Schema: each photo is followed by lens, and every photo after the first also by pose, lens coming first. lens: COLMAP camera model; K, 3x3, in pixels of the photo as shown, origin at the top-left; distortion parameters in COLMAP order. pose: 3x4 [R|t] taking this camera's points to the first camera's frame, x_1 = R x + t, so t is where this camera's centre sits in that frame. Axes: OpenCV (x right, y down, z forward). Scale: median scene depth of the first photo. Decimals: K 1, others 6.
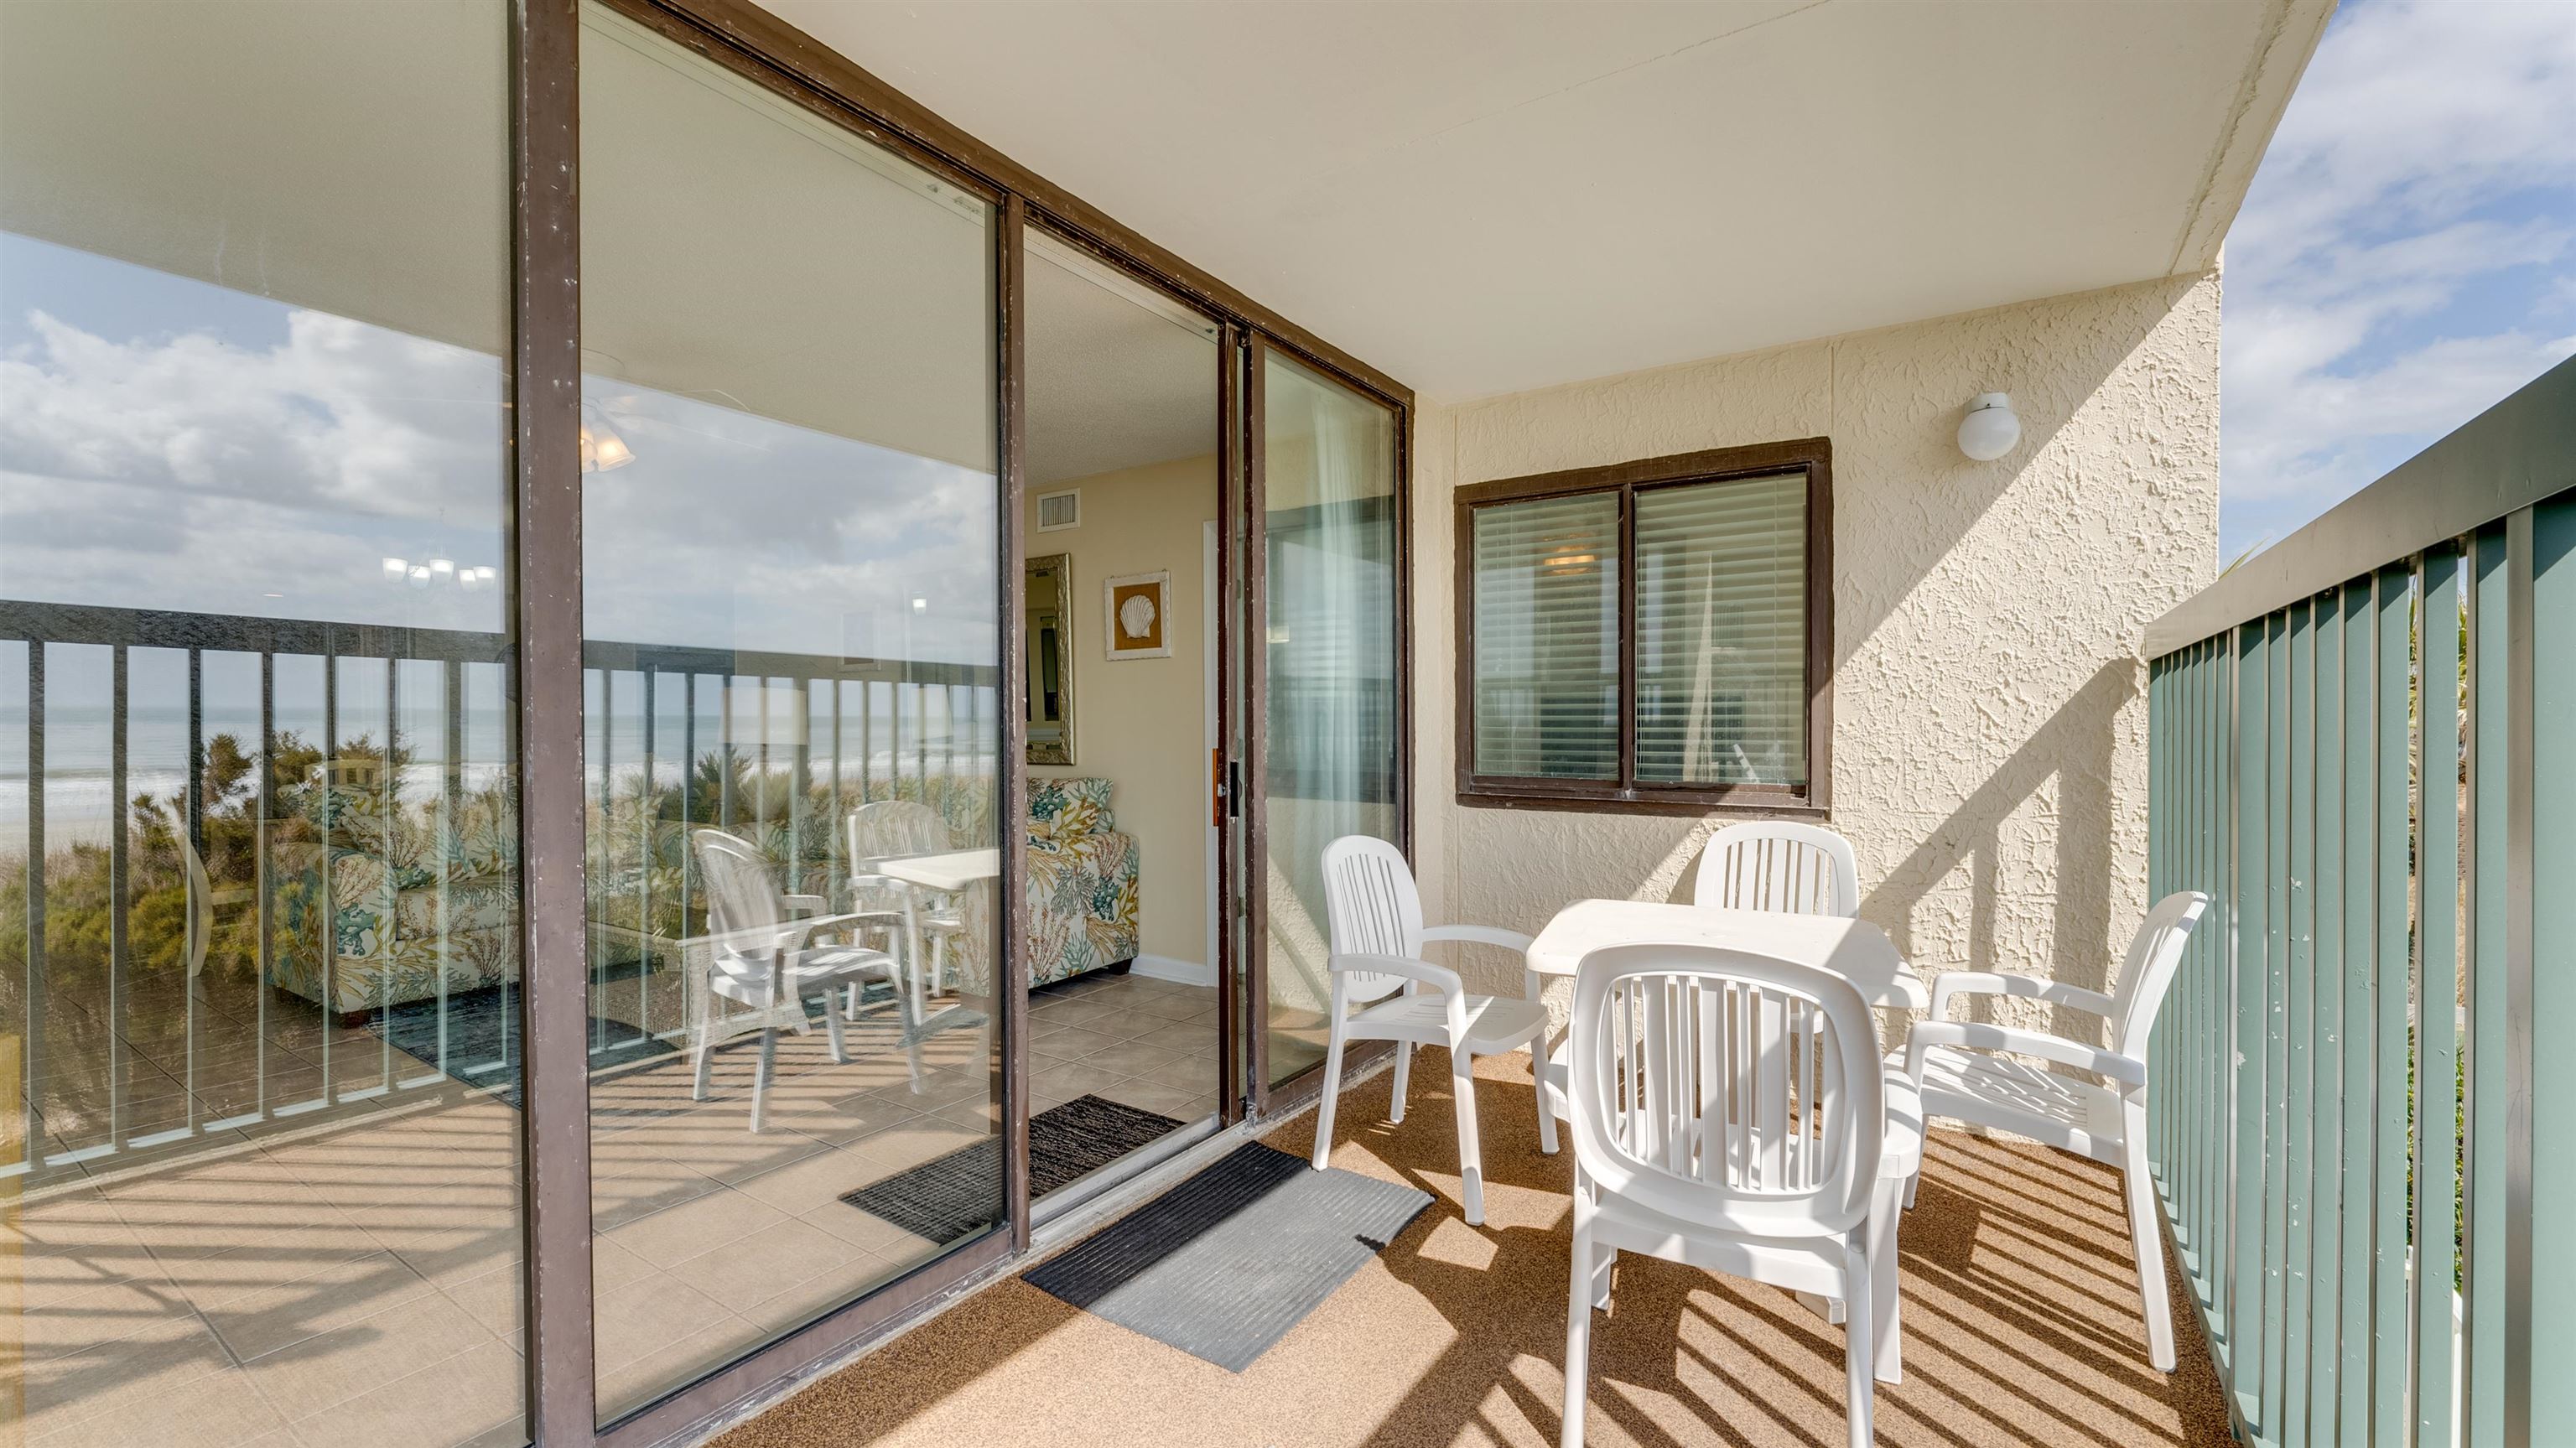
lens RADIAL K [[1075.4, 0, 1286.4], [0, 1075.4, 726.5], [0, 0, 1]] dist [0.000838, -0.000845]
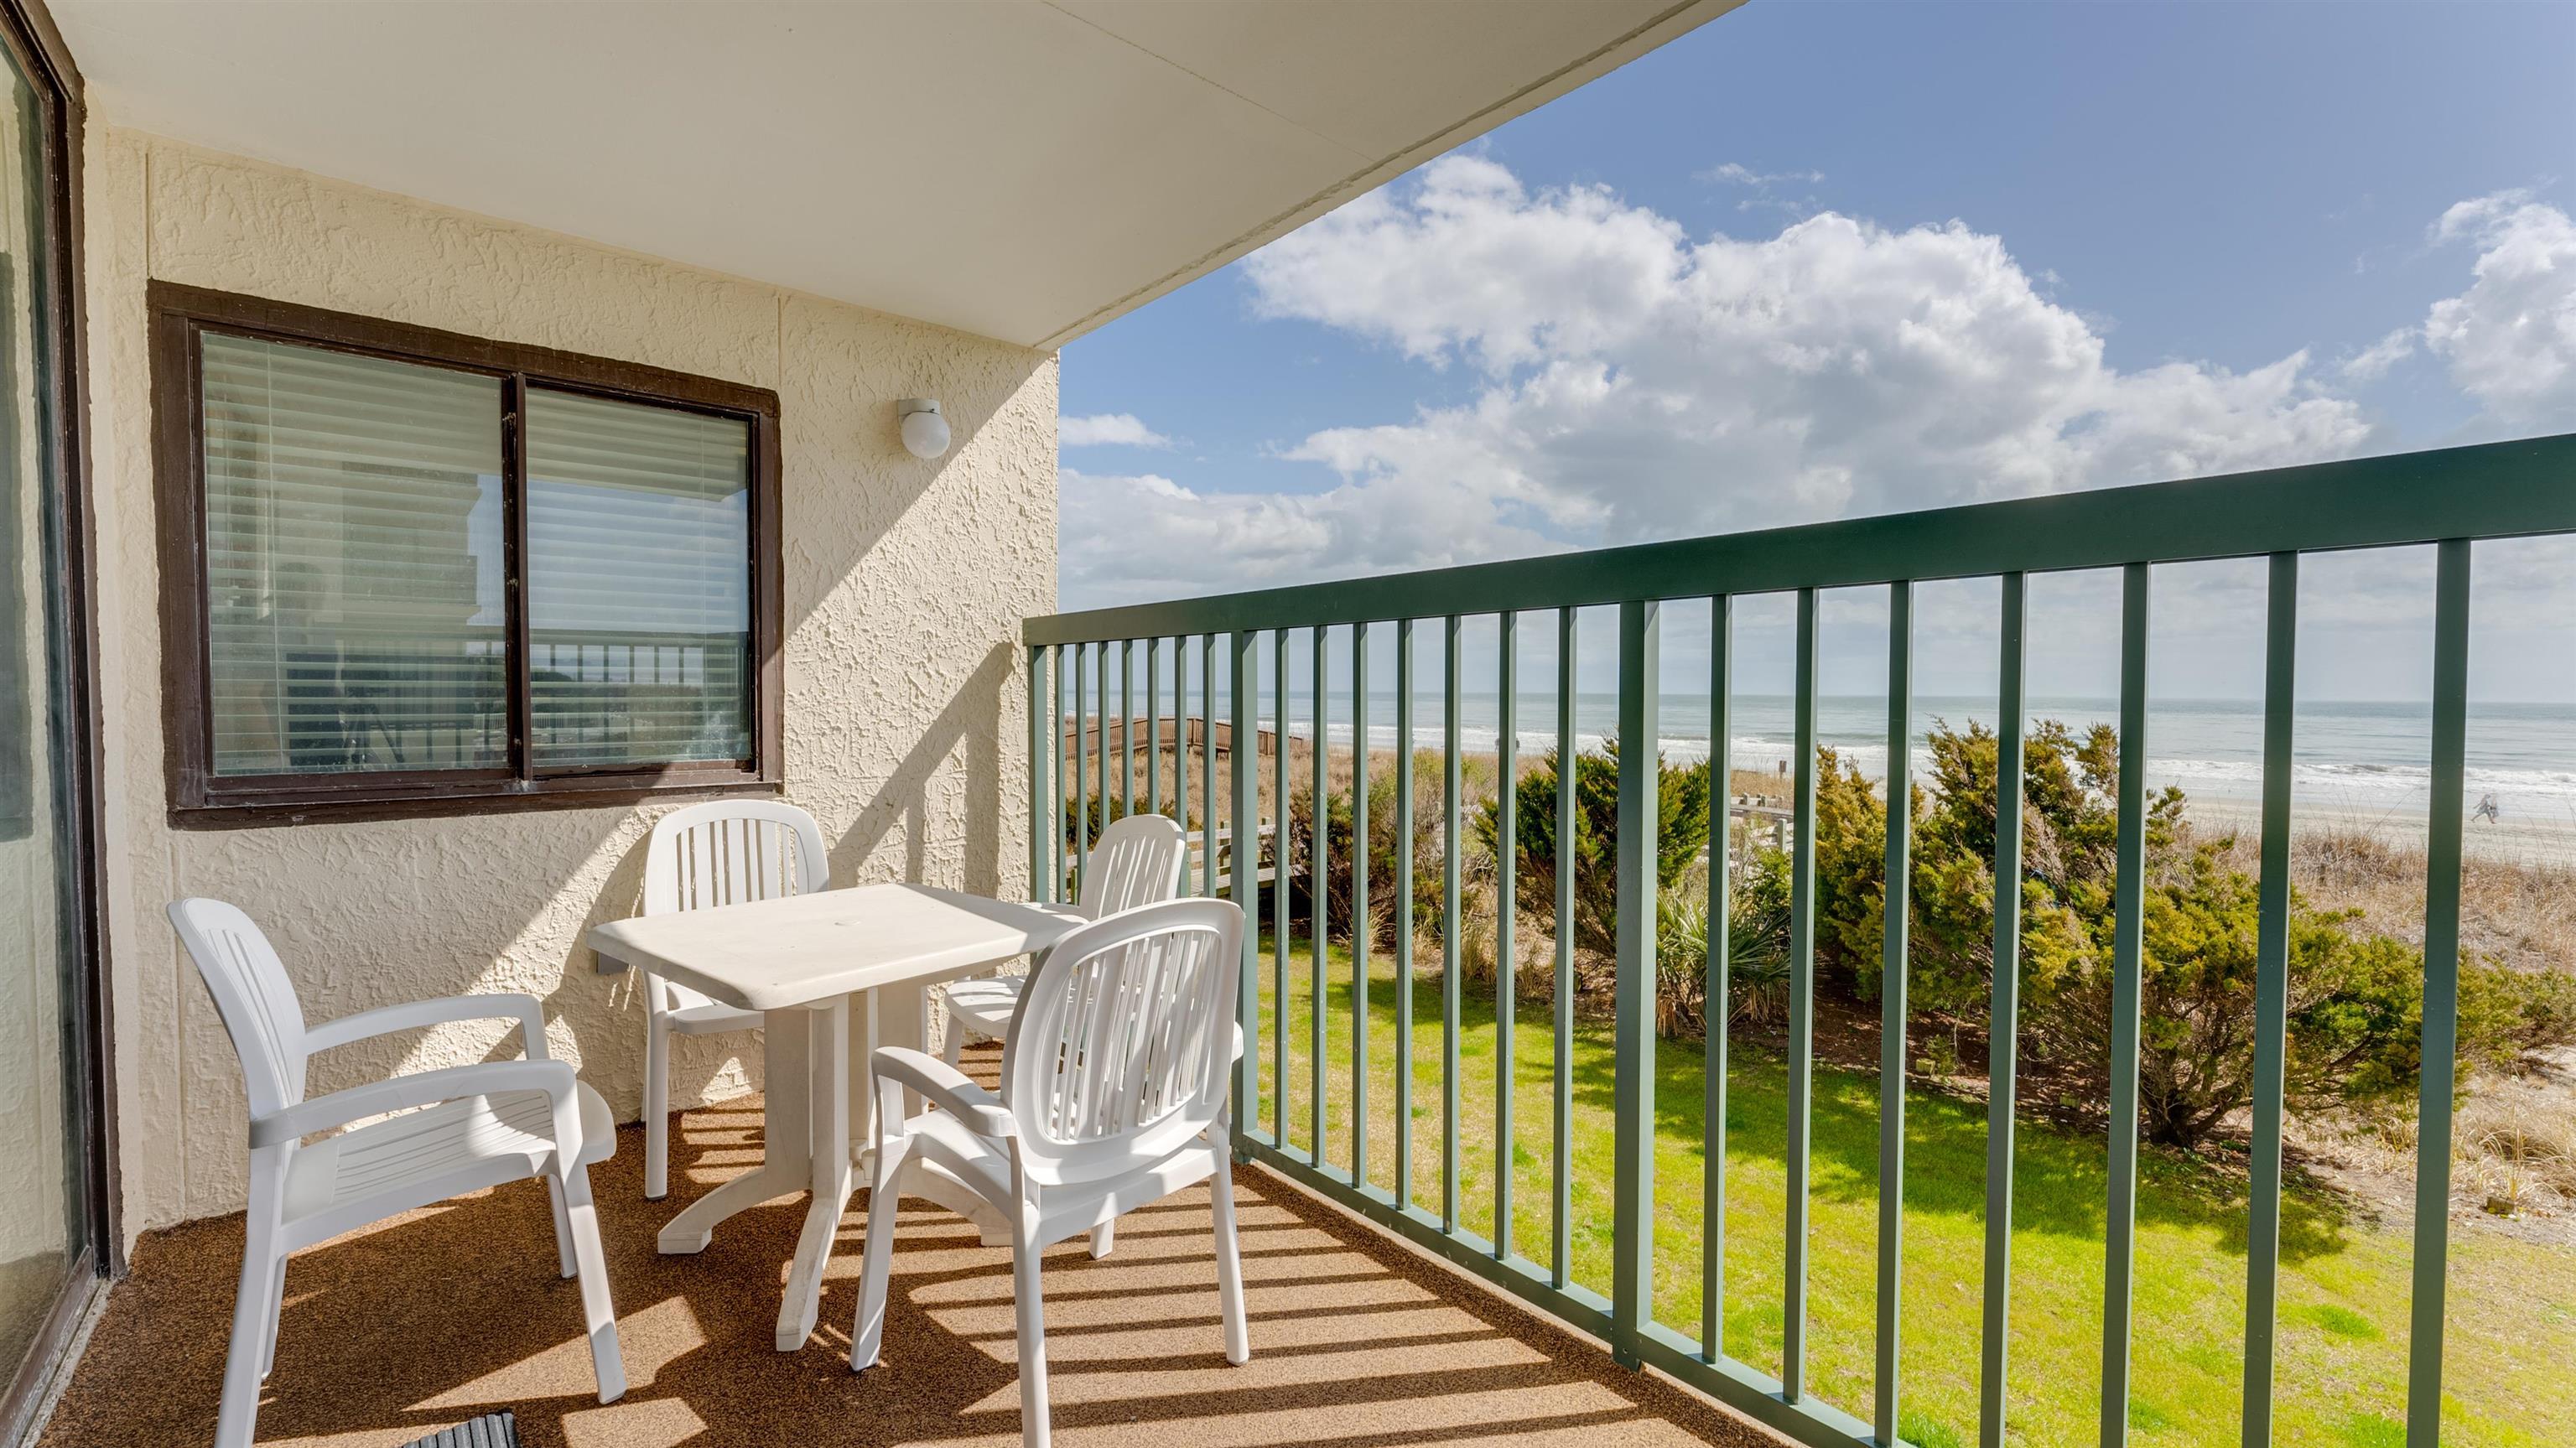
lens RADIAL K [[1075.4, 0, 1291.7], [0, 1075.4, 727.6], [0, 0, 1]] dist [0.000838, -0.000845]
pose [[0.242118, -0.029662, 0.969793, -0.331379], [-0.000706, 0.999527, 0.030748, -0.001895], [-0.970246, -0.008129, 0.241983, 0.337180]]
